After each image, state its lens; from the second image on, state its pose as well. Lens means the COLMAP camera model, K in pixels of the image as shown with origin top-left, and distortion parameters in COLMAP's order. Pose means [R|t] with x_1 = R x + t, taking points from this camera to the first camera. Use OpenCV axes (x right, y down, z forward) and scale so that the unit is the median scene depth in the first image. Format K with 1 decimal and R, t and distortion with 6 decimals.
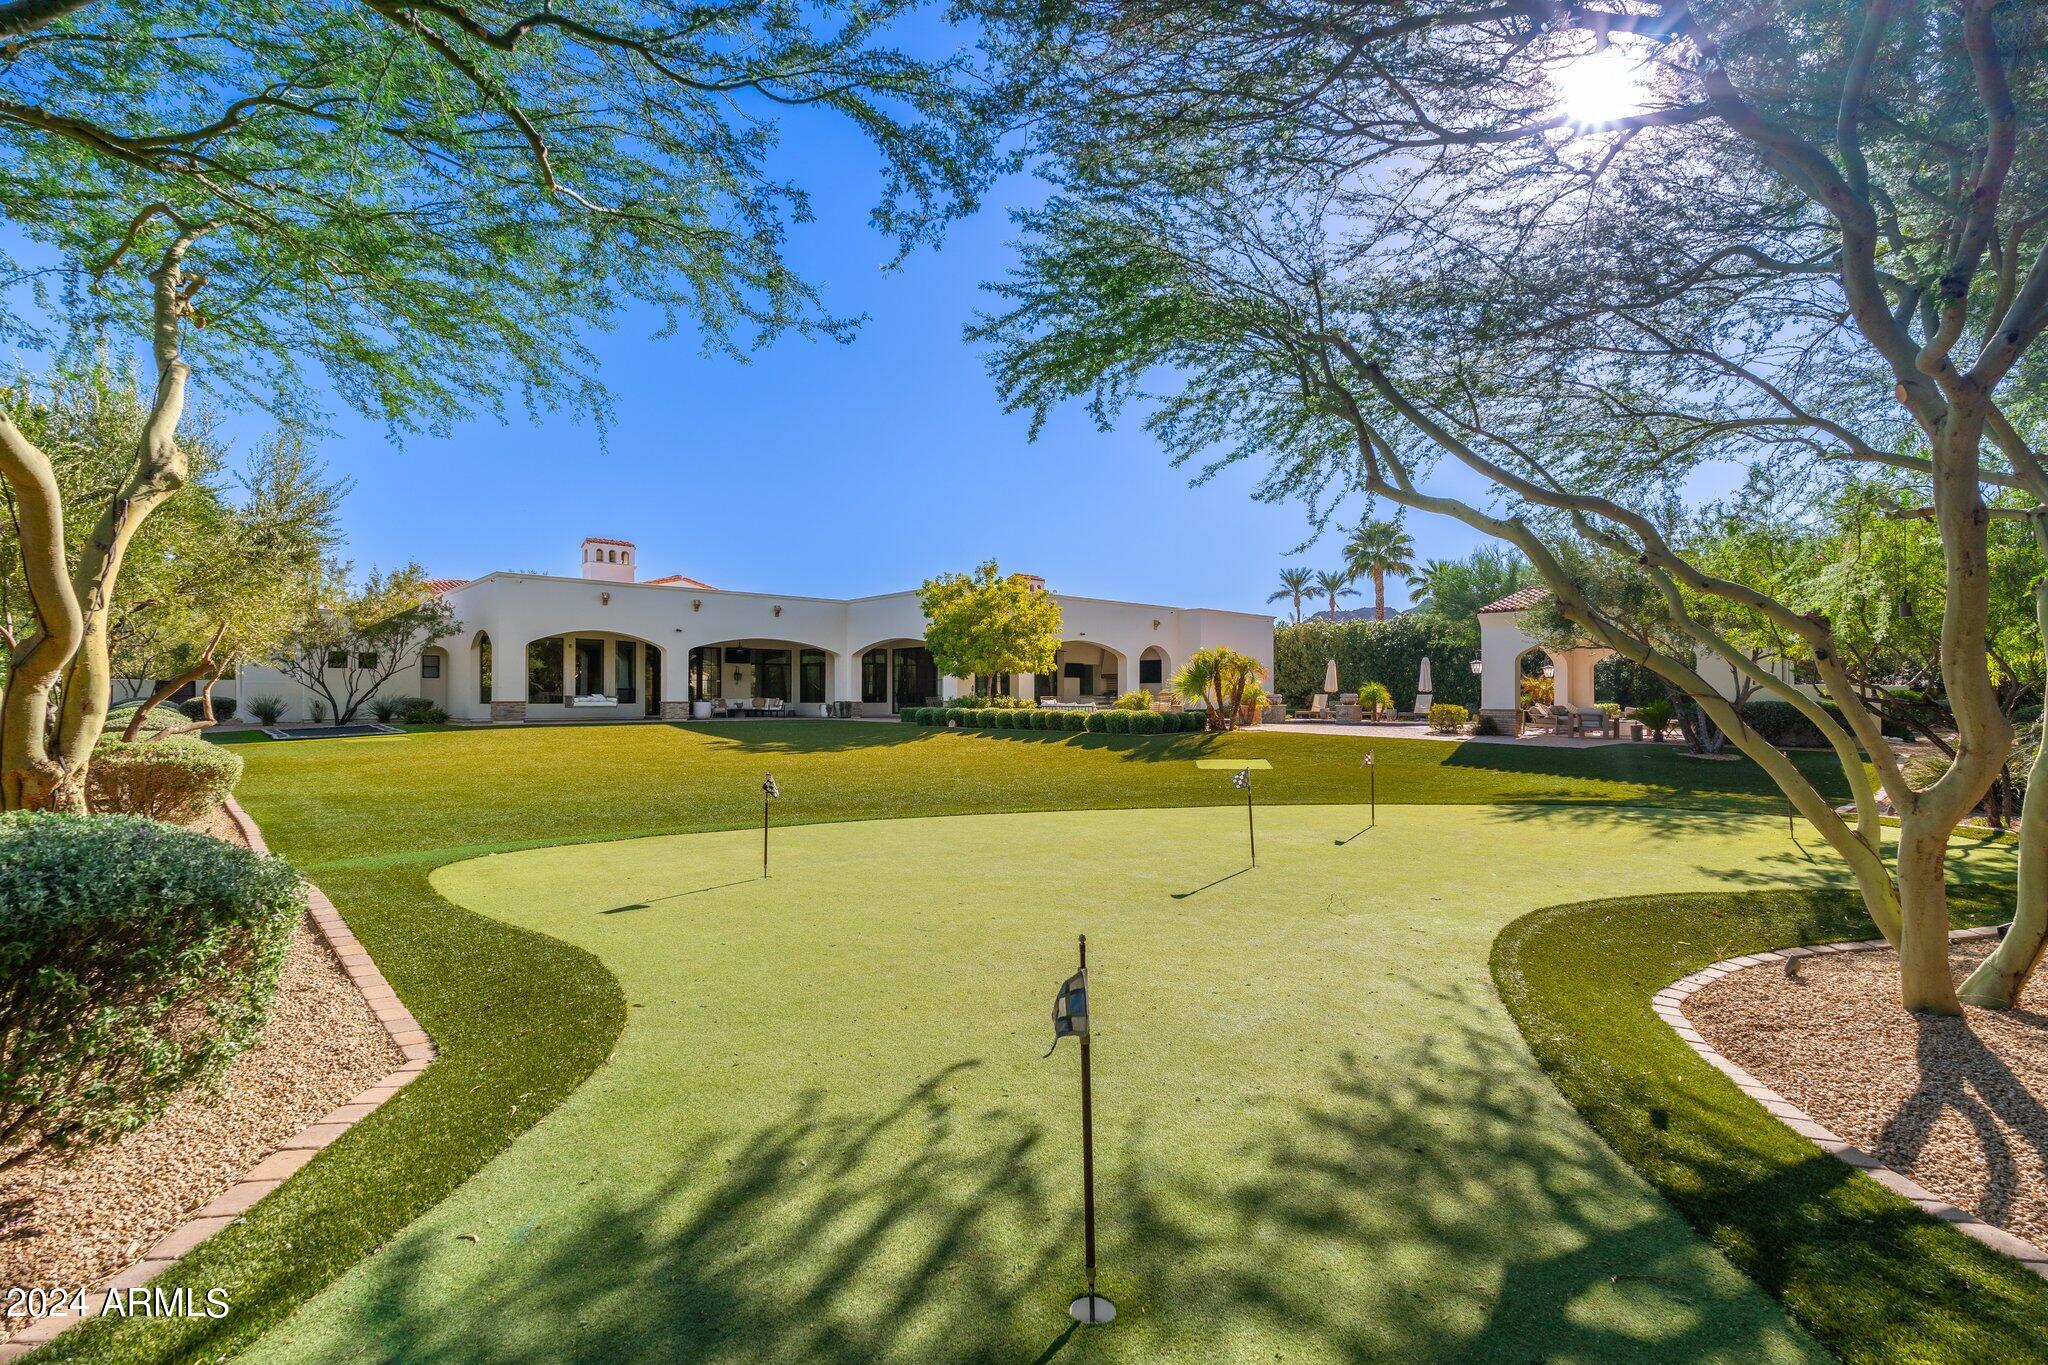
lens RADIAL K [[979.3, 0, 1027.0], [0, 979.3, 669.4], [0, 0, 1]] dist [-0.000471, 0.000443]
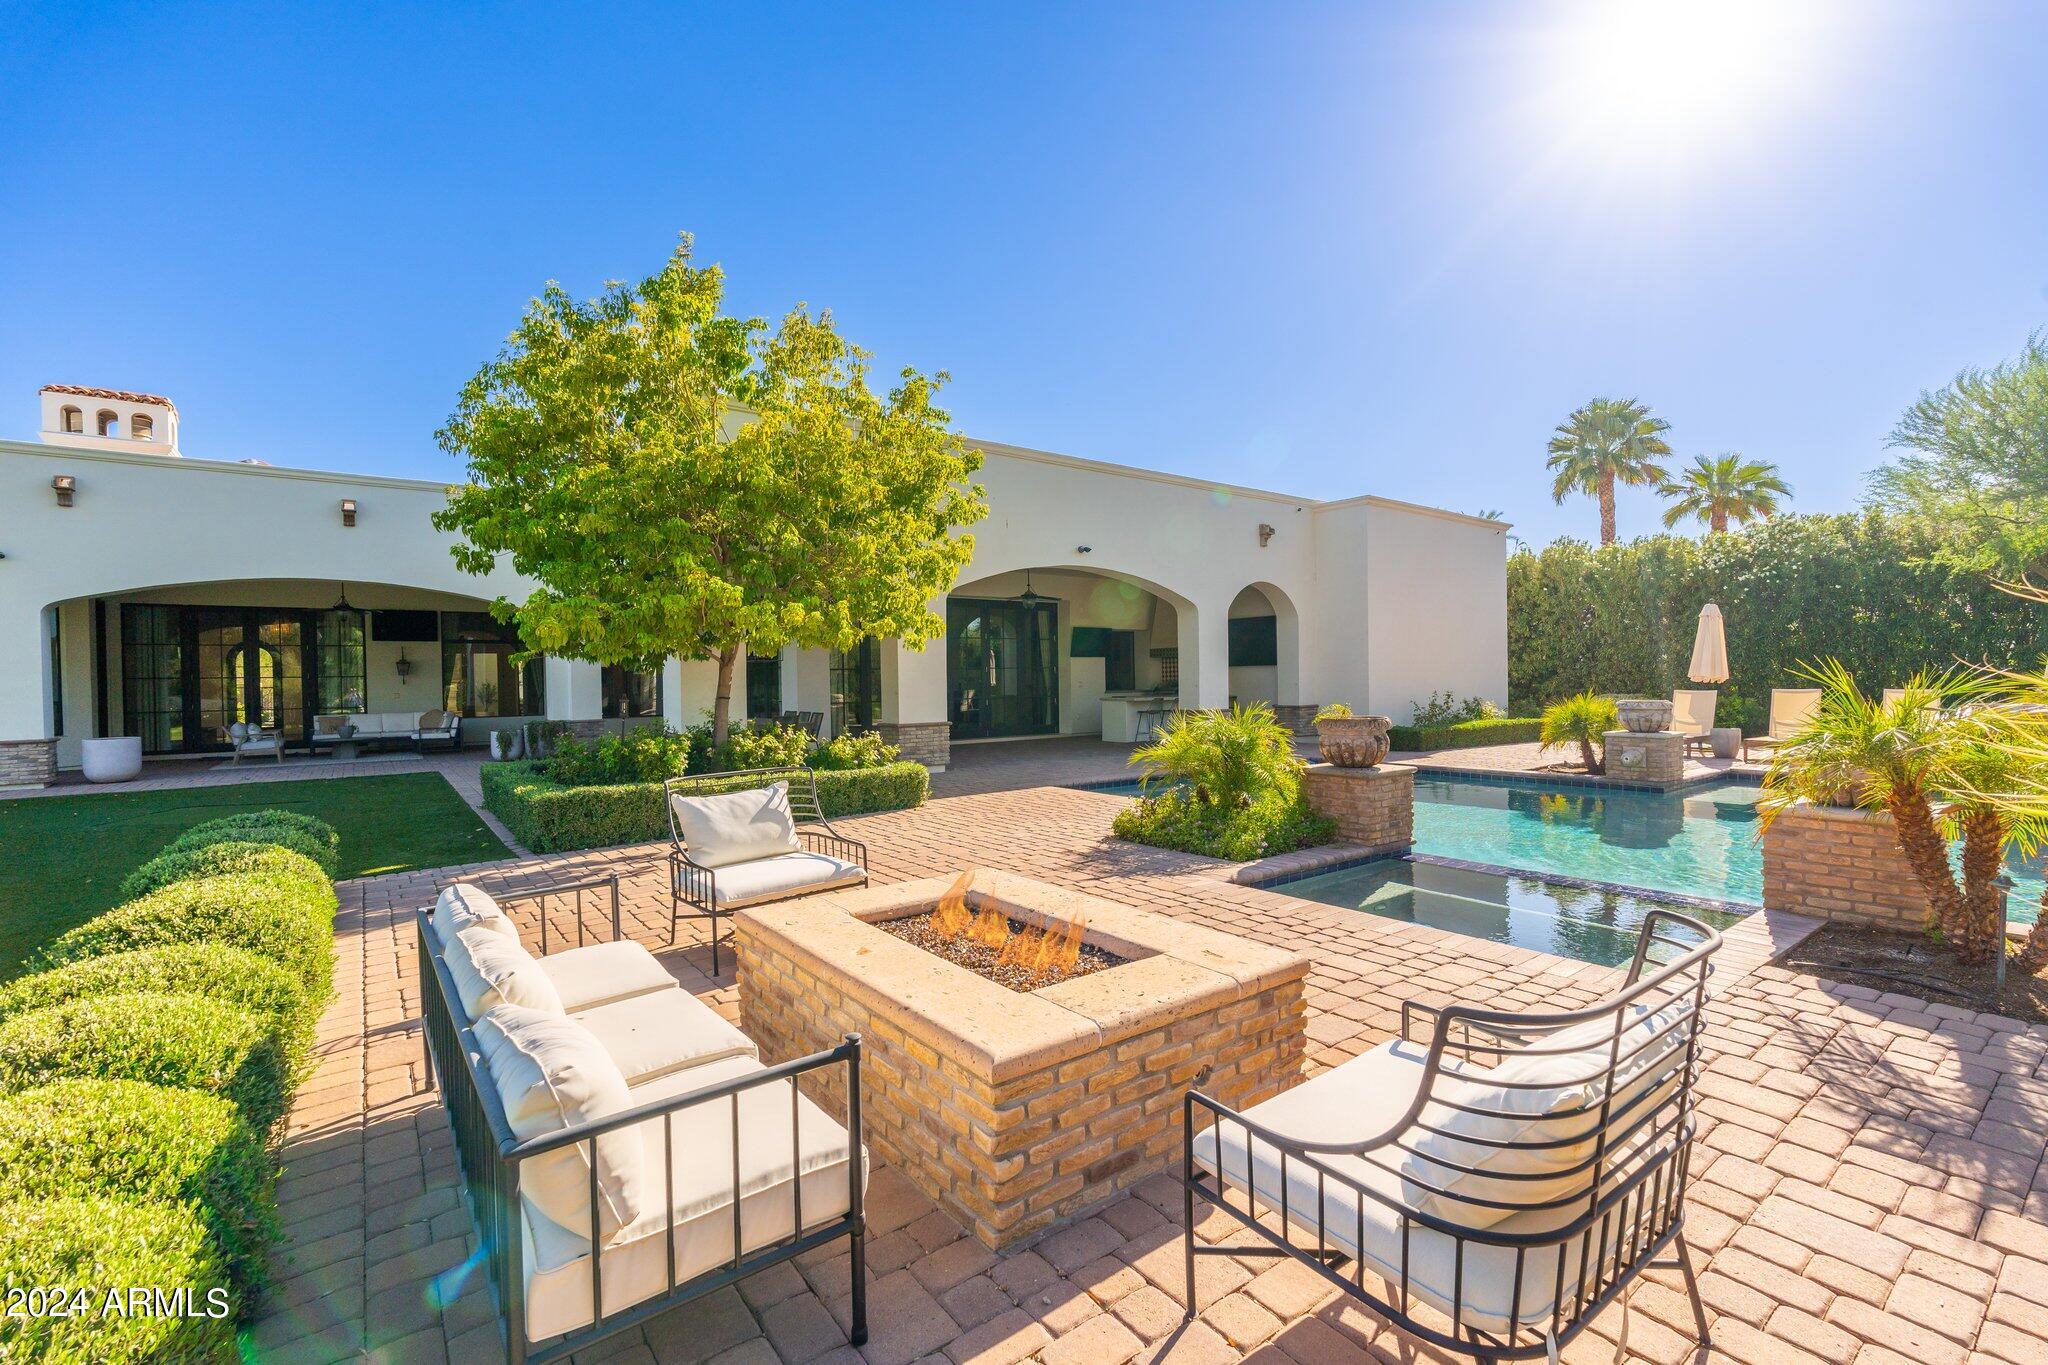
lens RADIAL K [[890.6, 0, 1020.5], [0, 890.6, 680.9], [0, 0, 1]] dist [-0.011174, 0.001742]
pose [[0.993794, -0.014667, -0.110262, 0.077705], [0.018530, 0.999247, 0.034096, 0.005762], [0.109679, -0.035928, 0.993318, 0.699922]]
